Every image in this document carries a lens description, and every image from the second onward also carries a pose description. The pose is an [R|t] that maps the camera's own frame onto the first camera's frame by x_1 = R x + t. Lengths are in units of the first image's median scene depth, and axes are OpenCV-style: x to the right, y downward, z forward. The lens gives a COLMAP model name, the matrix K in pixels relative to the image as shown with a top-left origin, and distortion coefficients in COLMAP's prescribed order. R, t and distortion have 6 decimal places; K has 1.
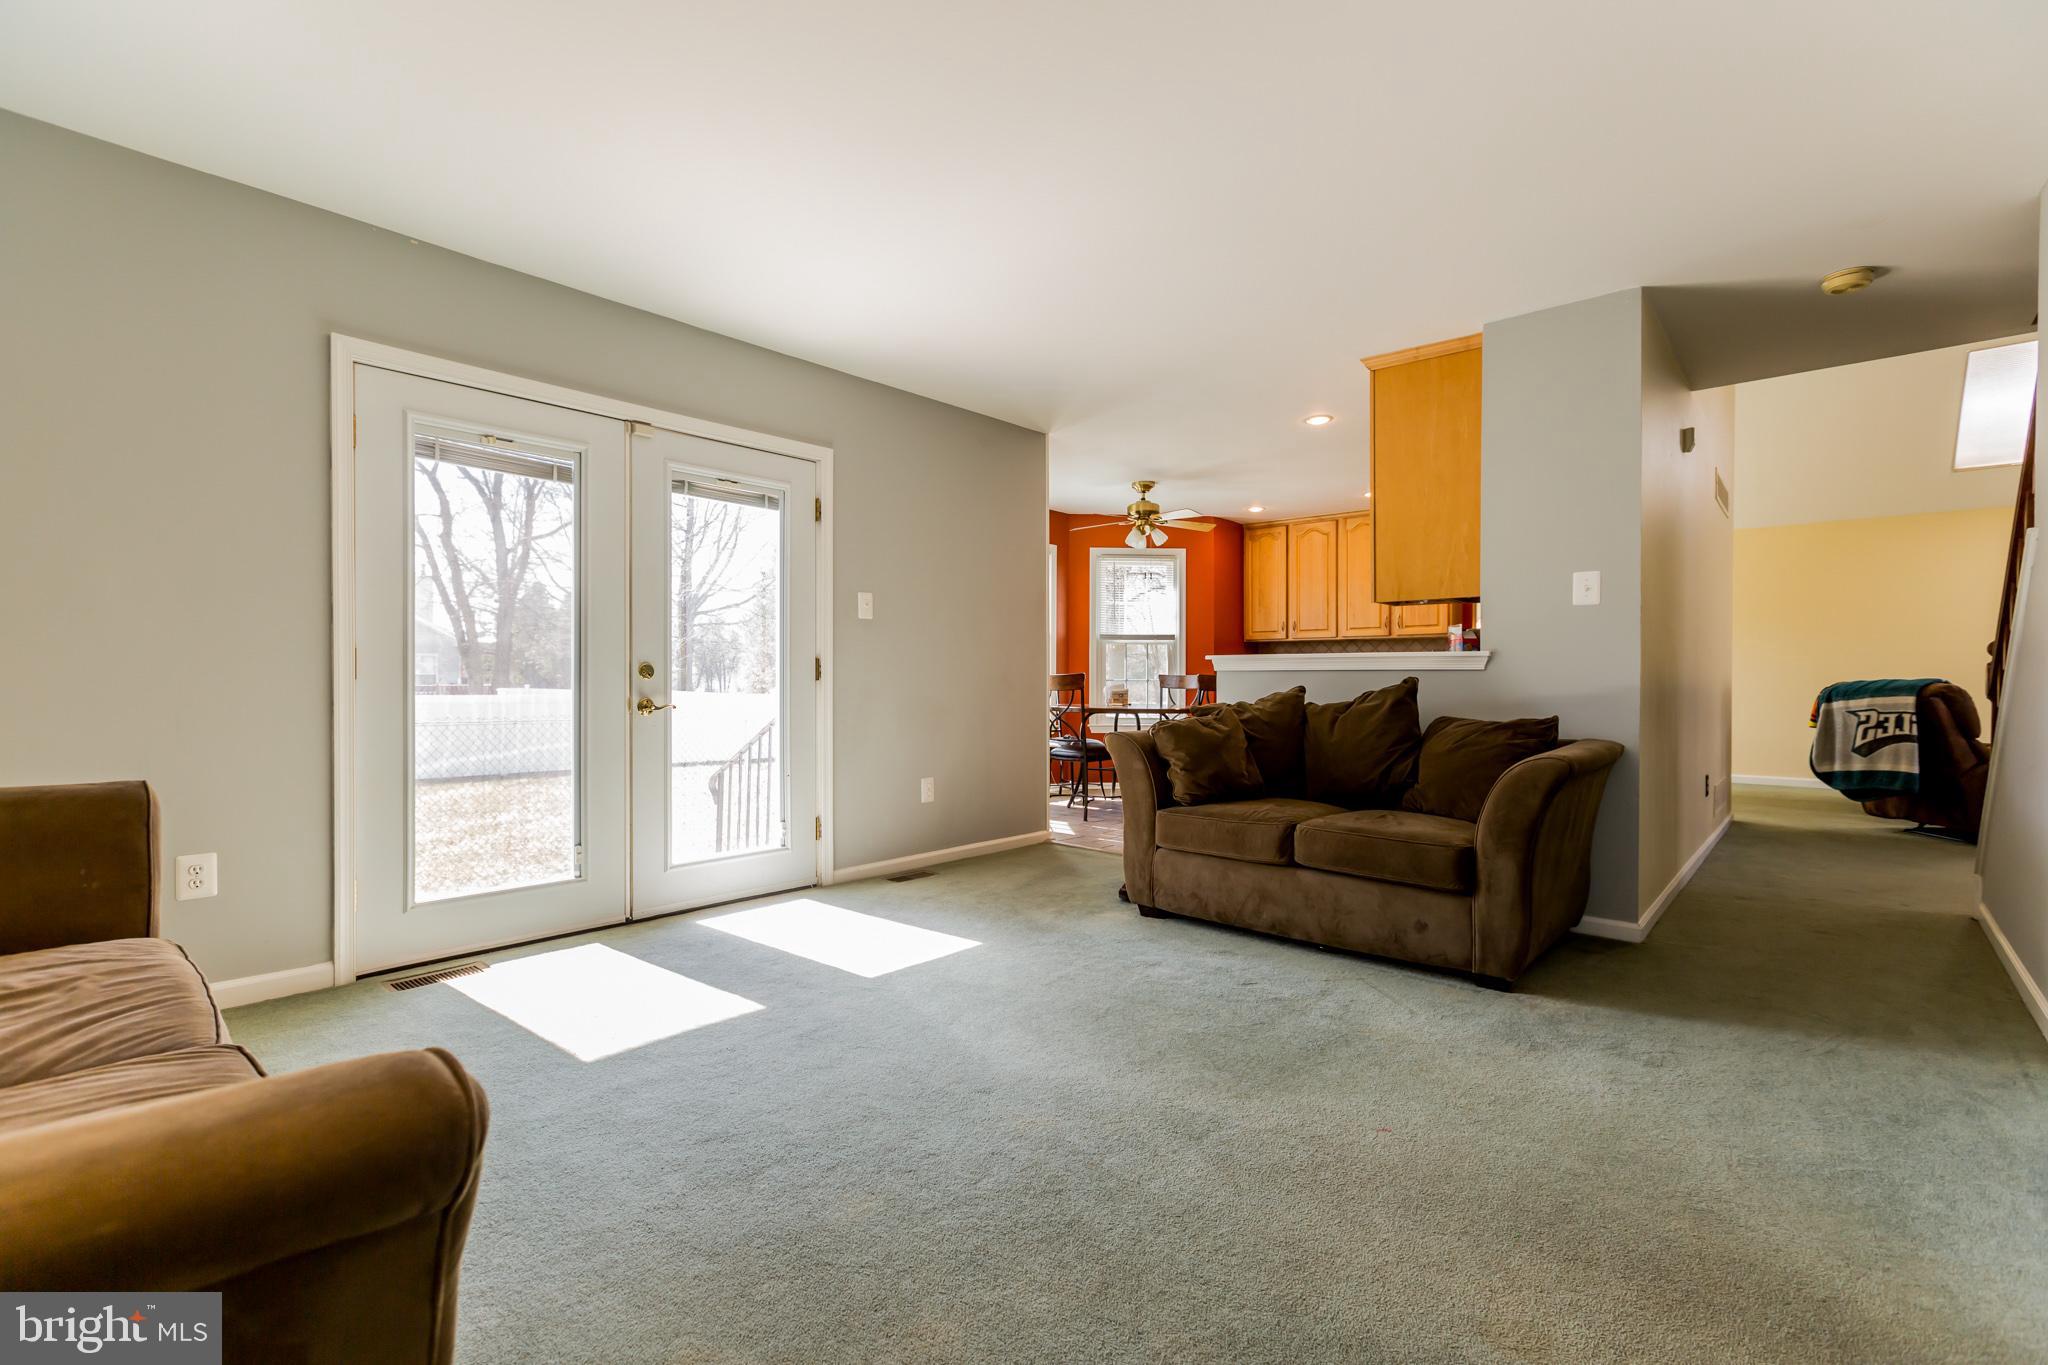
lens RADIAL K [[914.0, 0, 1025.1], [0, 914.0, 675.5], [0, 0, 1]] dist [0.001974, -0.006595]
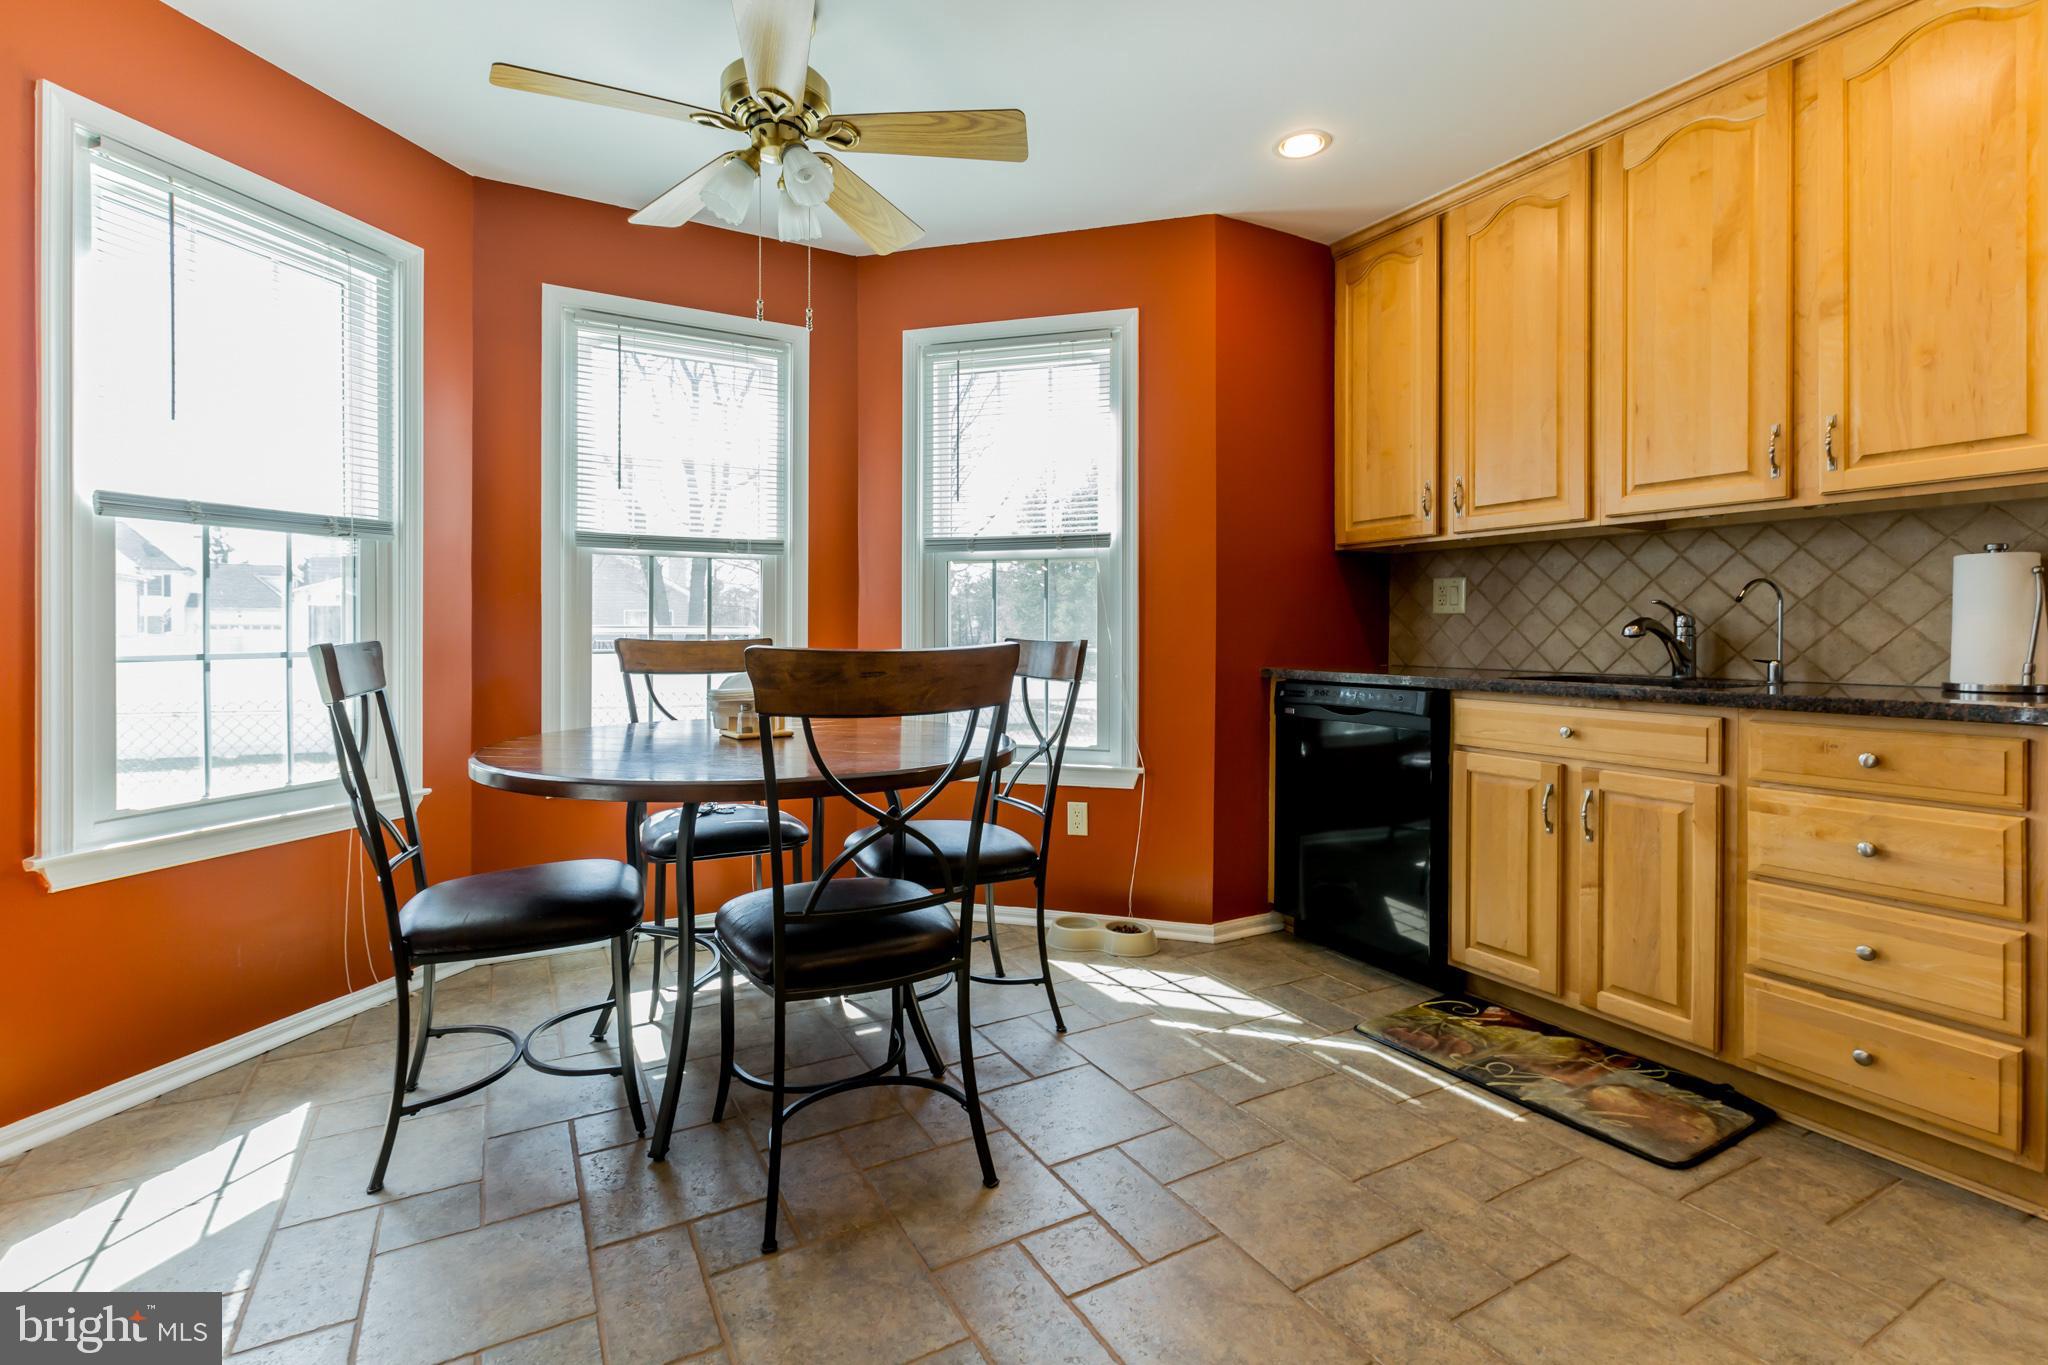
lens RADIAL K [[917.2, 0, 989.6], [0, 917.2, 615.9], [0, 0, 1]] dist [-0.010917, -0.000026]
pose [[0.938476, -0.008399, -0.345241, 0.309407], [0.008019, 0.999965, -0.002530, -0.011957], [0.345250, -0.000394, 0.938511, 0.771419]]
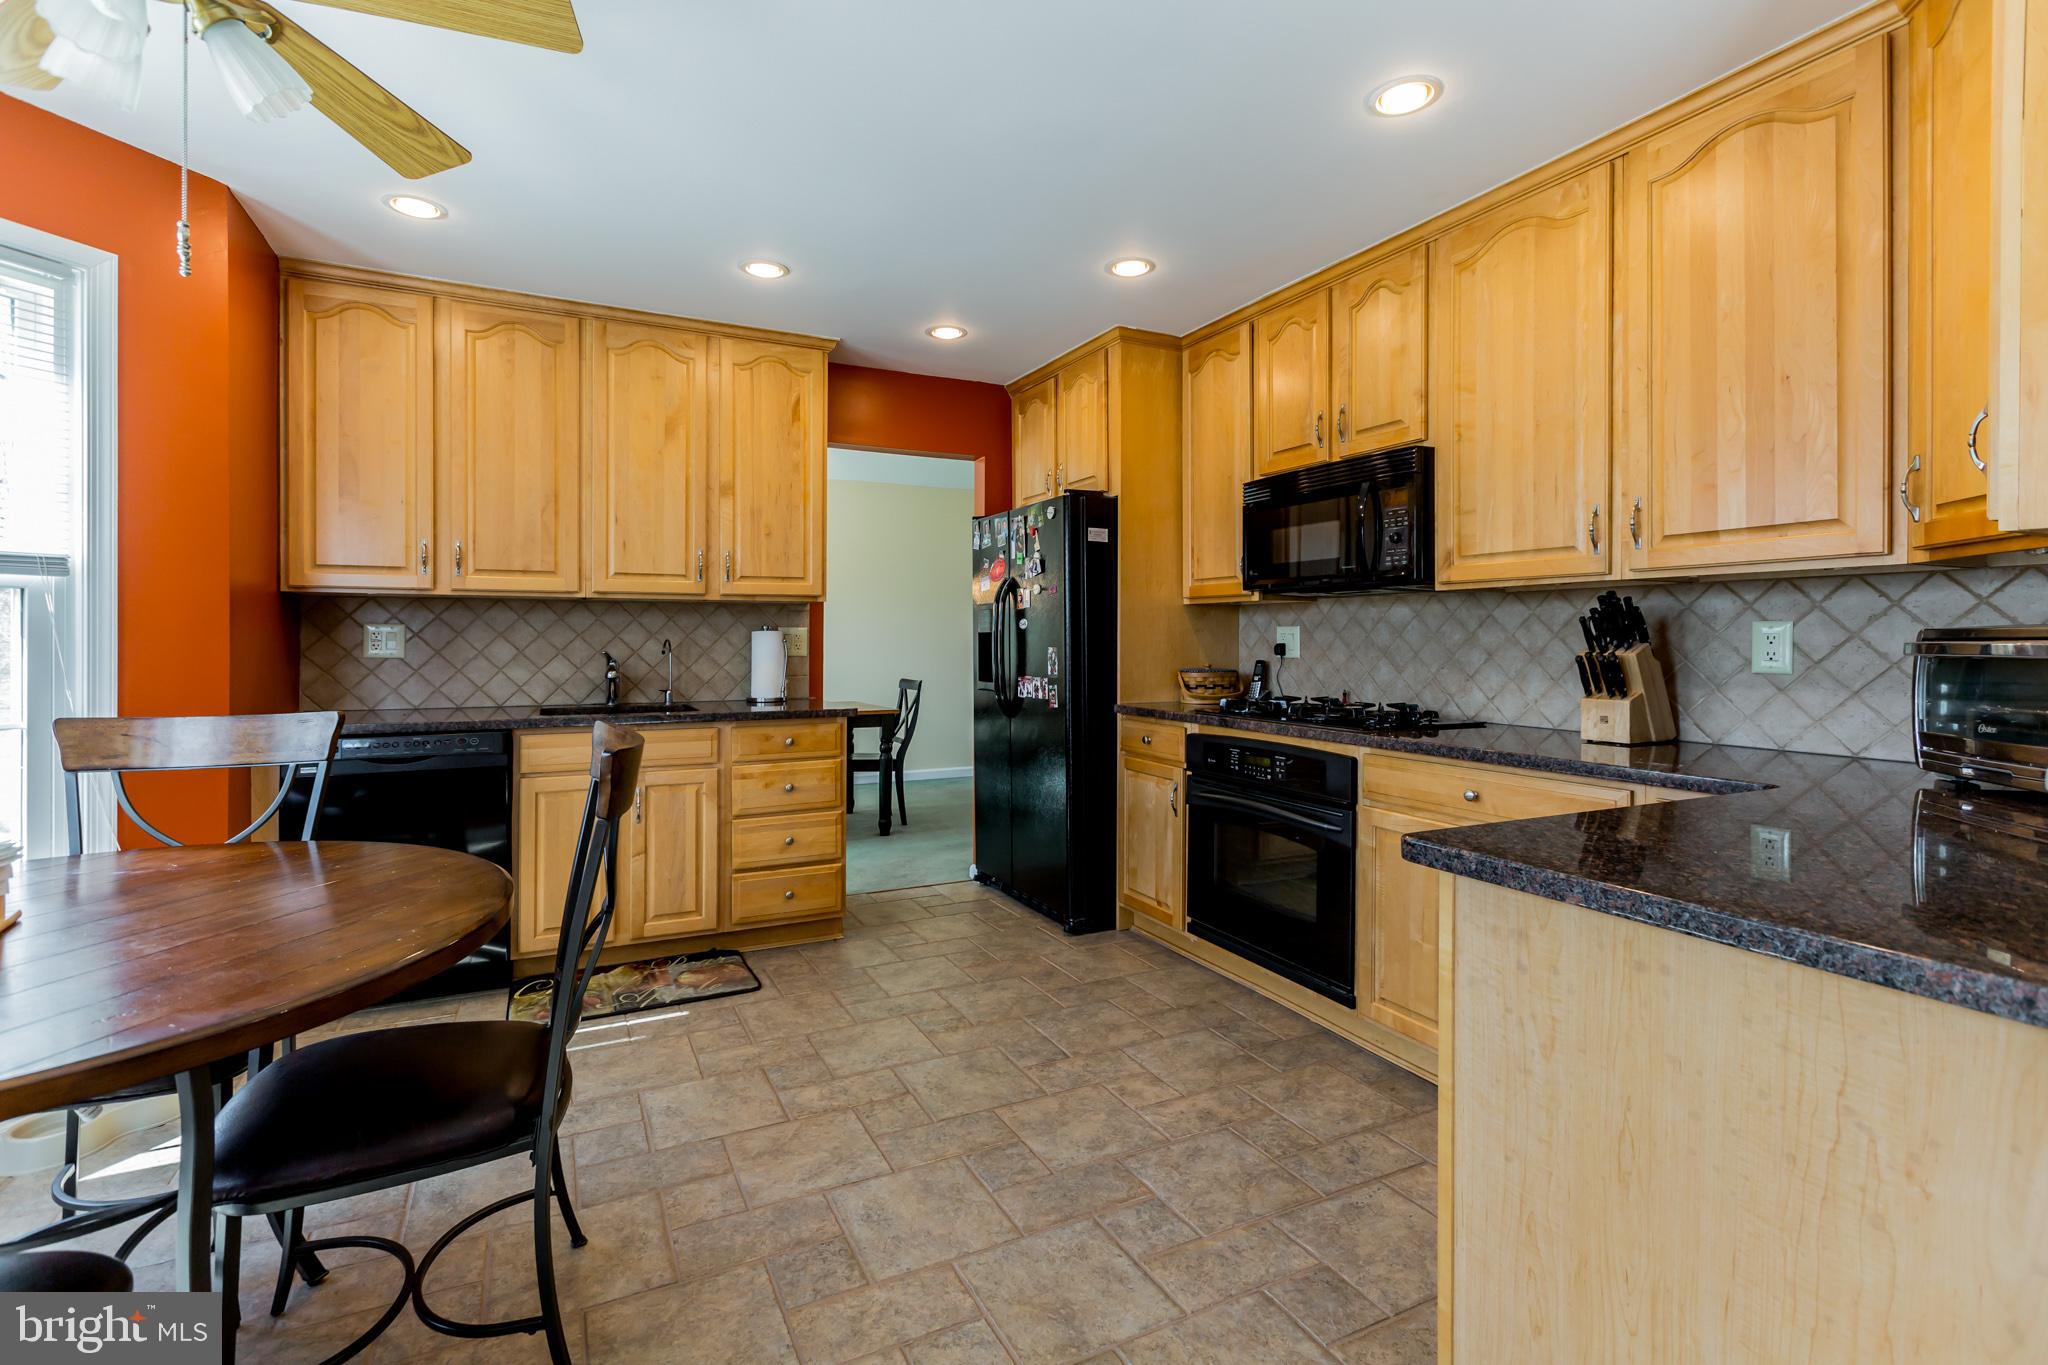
lens RADIAL K [[917.2, 0, 989.6], [0, 917.2, 615.9], [0, 0, 1]] dist [-0.010917, -0.000026]
pose [[0.401680, 0.018111, 0.915601, 0.036628], [-0.013841, 0.999810, -0.013704, -0.033743], [-0.915675, -0.007168, 0.401855, 0.794335]]
